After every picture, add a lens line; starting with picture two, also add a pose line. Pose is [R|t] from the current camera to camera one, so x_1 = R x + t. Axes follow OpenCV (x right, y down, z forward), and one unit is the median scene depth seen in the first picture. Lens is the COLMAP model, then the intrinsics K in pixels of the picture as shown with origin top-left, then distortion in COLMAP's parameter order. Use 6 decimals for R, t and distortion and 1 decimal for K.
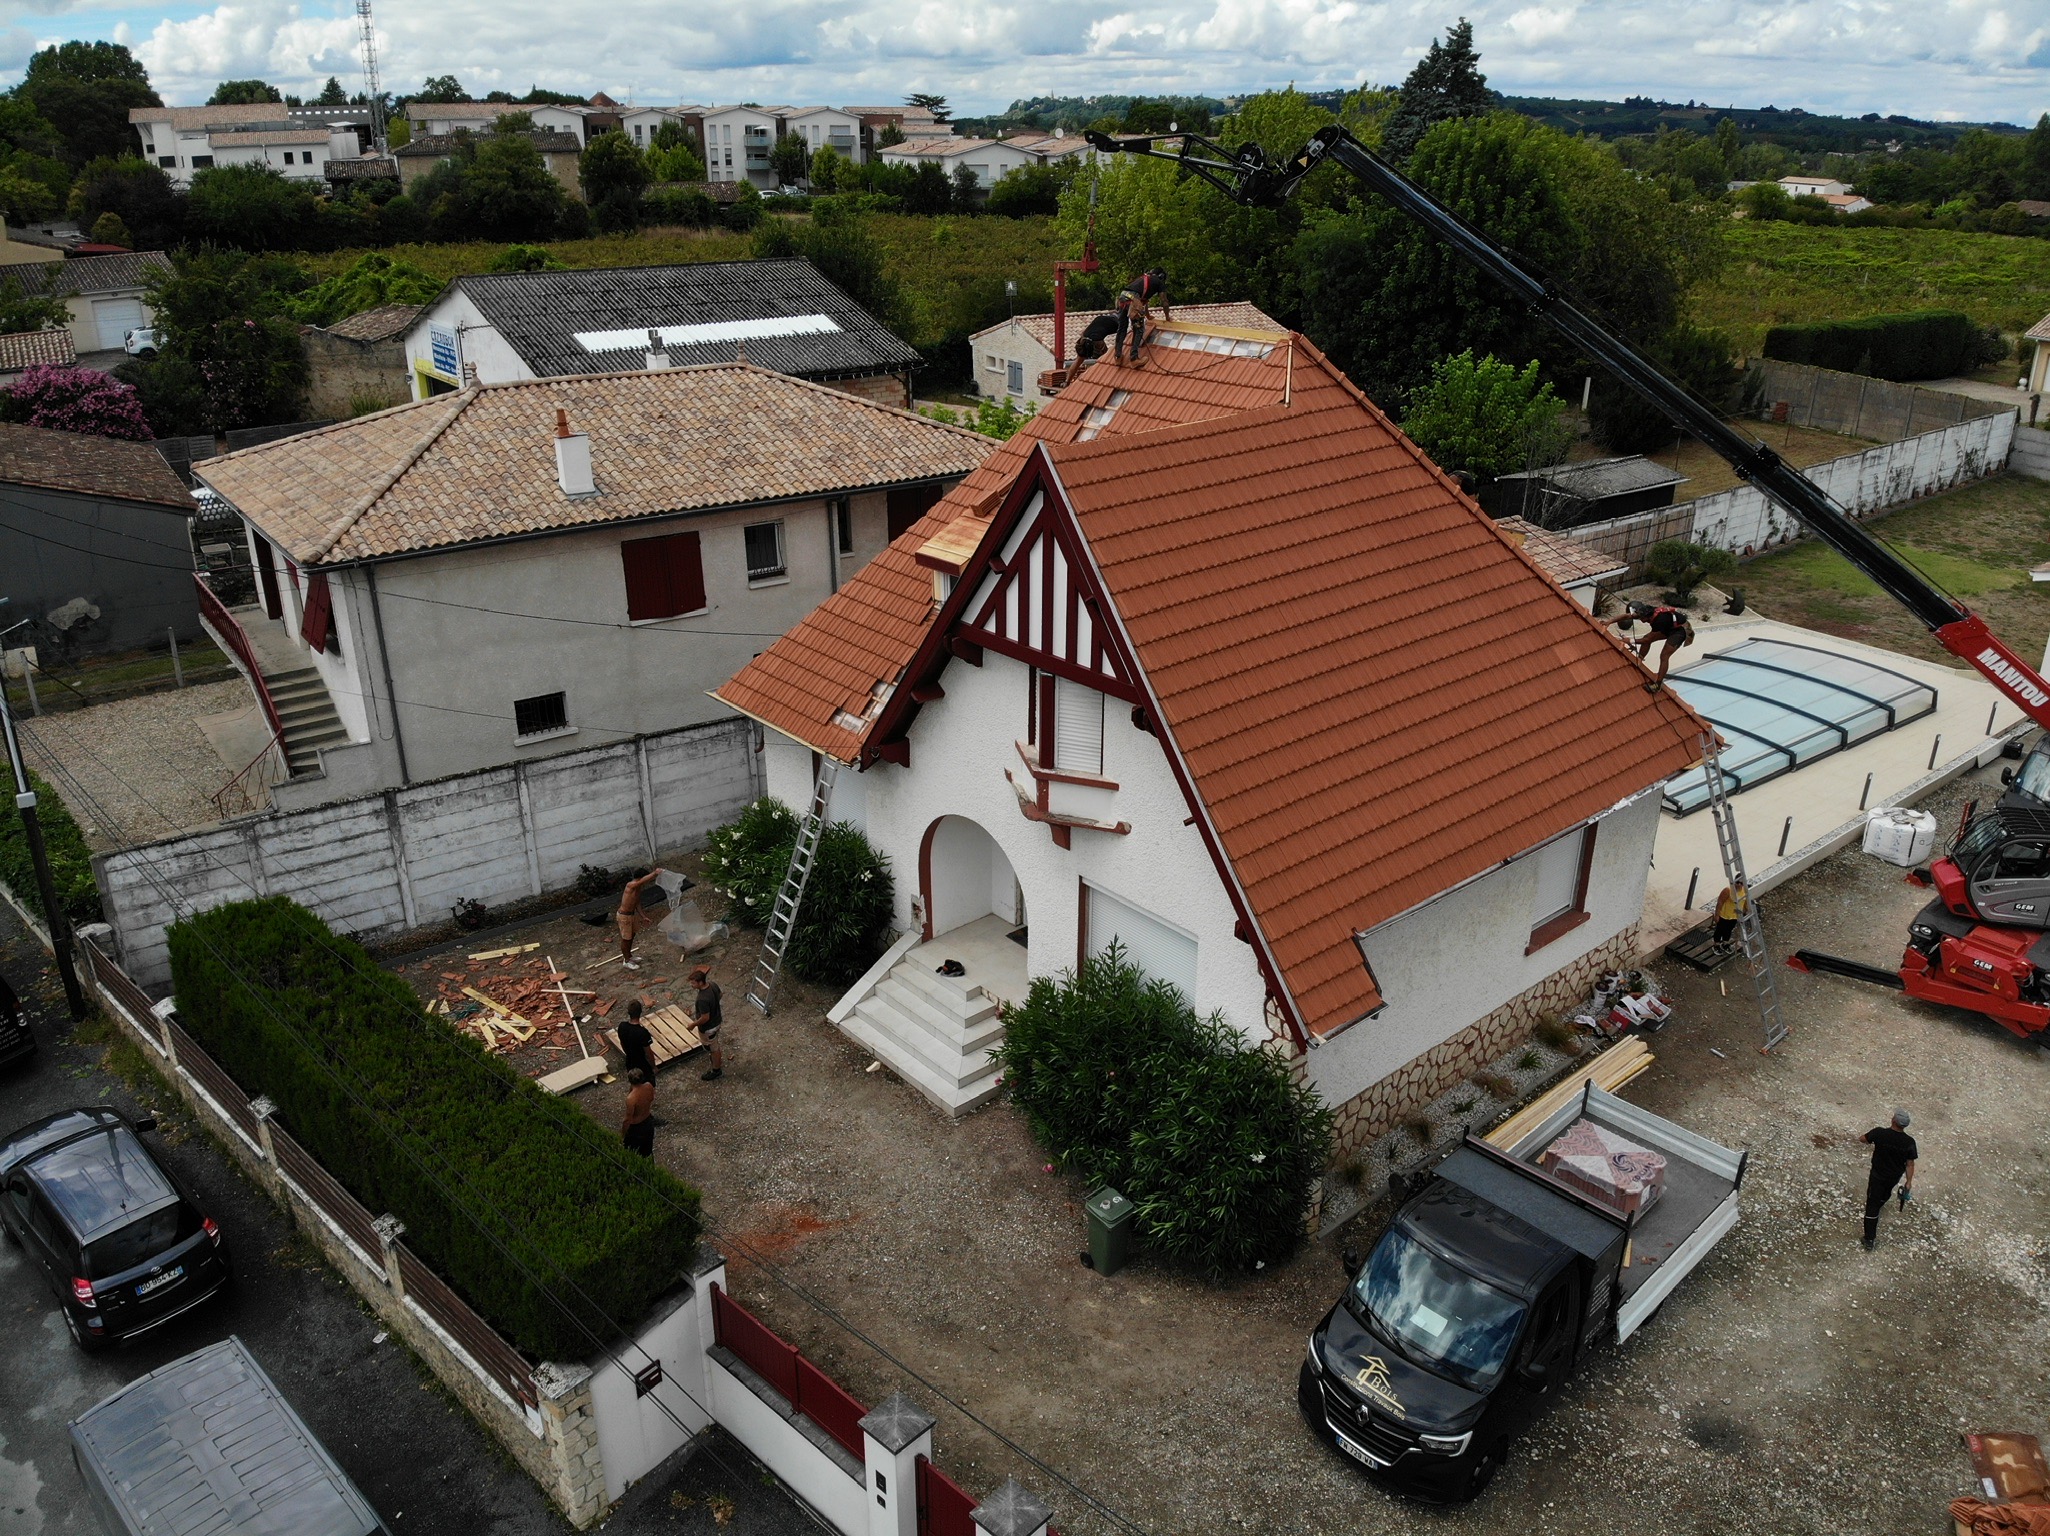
lens RADIAL K [[1459.1, 0, 1025.0], [0, 1459.1, 768.0], [0, 0, 1]] dist [0.057277, -0.147859]
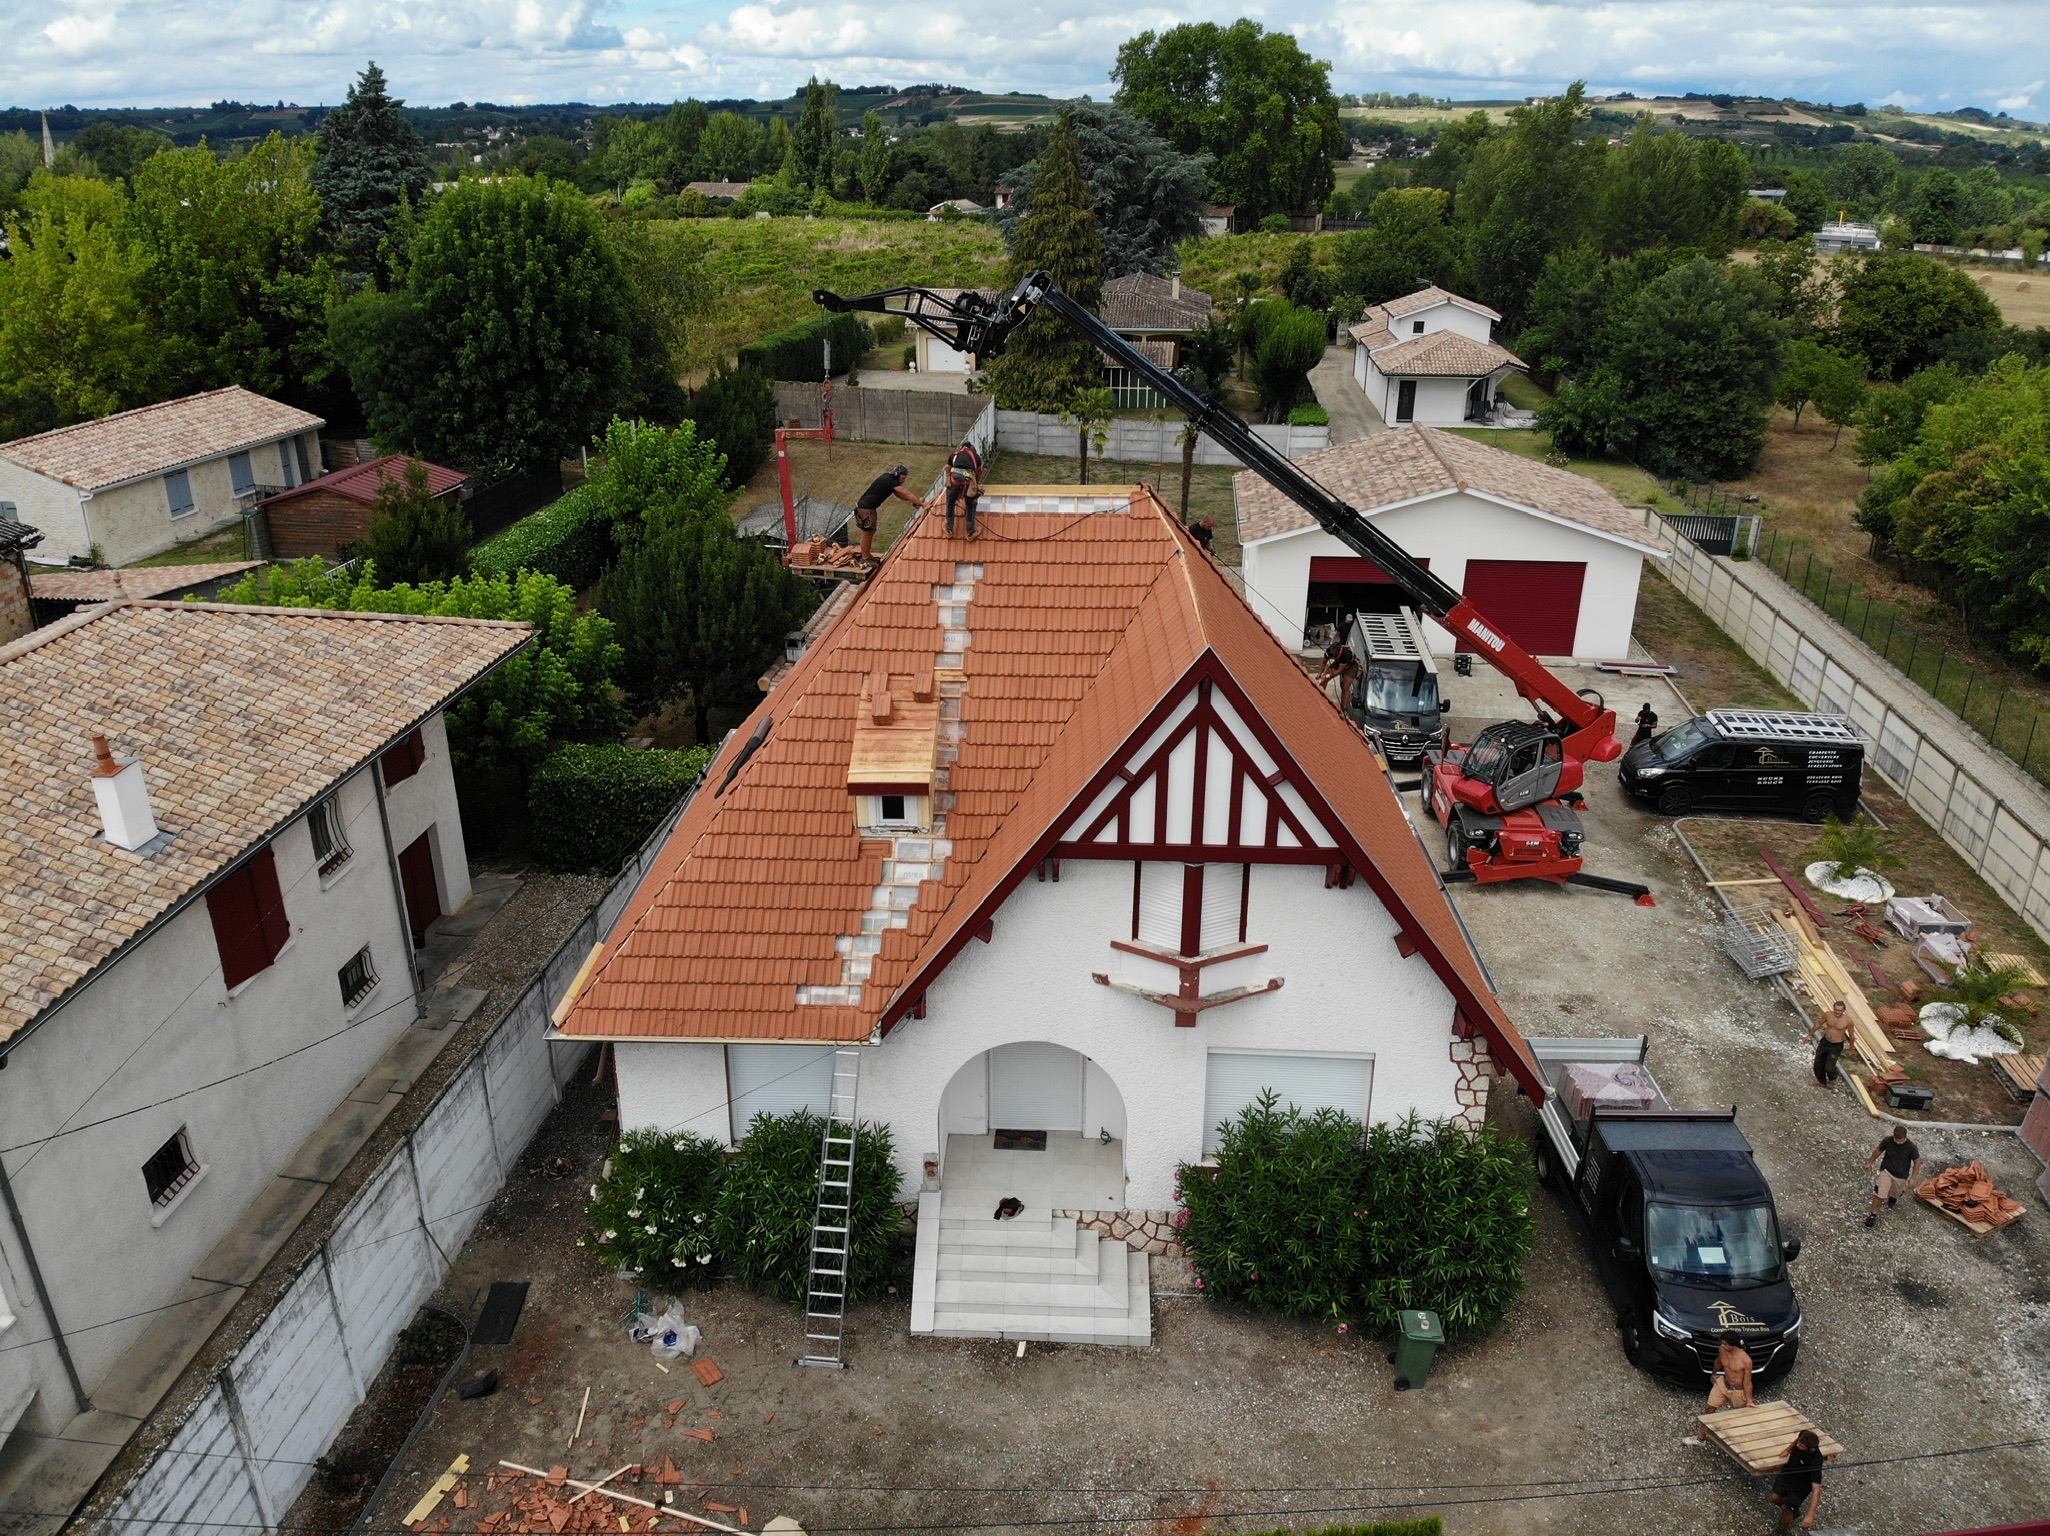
lens RADIAL K [[1487.0, 0, 1025.0], [0, 1487.0, 768.0], [0, 0, 1]] dist [0.067220, -0.165379]
pose [[0.704954, -0.283347, 0.650196, -0.563438], [0.291664, 0.951446, 0.098401, -0.208719], [-0.646508, 0.120270, 0.753367, 0.260552]]
